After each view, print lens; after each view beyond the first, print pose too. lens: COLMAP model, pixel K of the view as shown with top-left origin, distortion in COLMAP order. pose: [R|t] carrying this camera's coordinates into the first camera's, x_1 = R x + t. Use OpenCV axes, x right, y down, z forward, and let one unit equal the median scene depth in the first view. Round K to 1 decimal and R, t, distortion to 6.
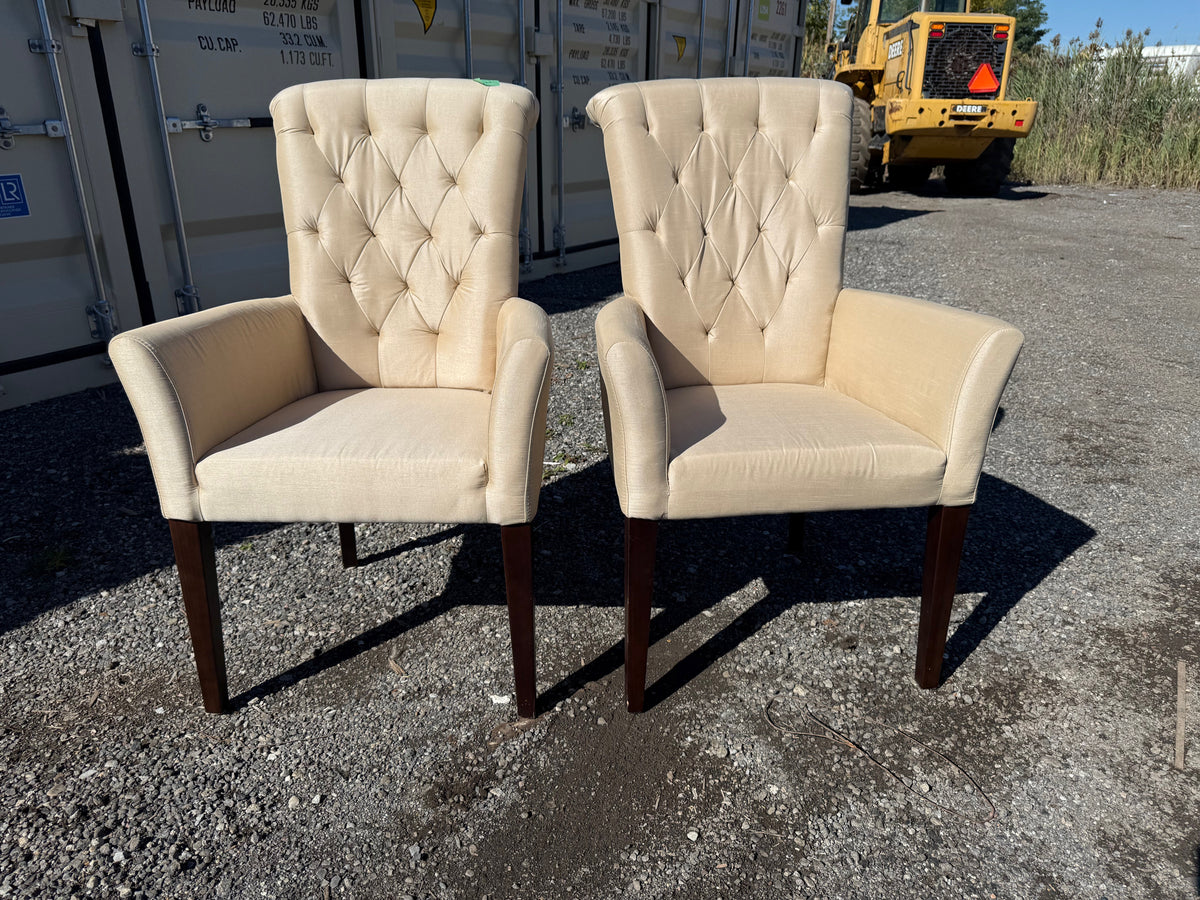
lens RADIAL K [[845.6, 0, 588.7], [0, 845.6, 461.7], [0, 0, 1]] dist [0.010788, -0.018255]
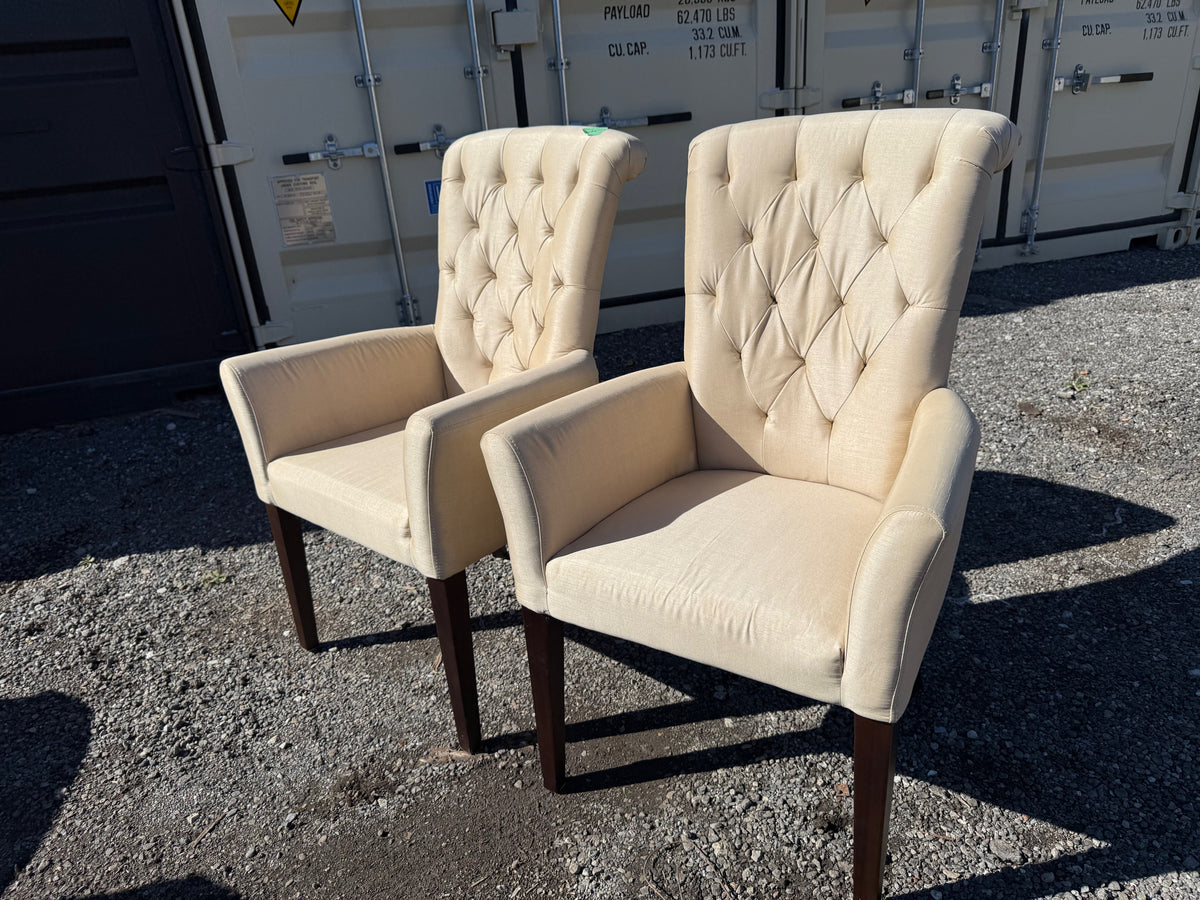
lens RADIAL K [[845.6, 0, 604.0], [0, 845.6, 454.9], [0, 0, 1]] dist [0.010788, -0.018255]
pose [[0.786609, 0.200114, -0.584124, 0.547131], [-0.166363, 0.979728, 0.111612, -0.189653], [0.594618, 0.009382, 0.803954, 0.210381]]
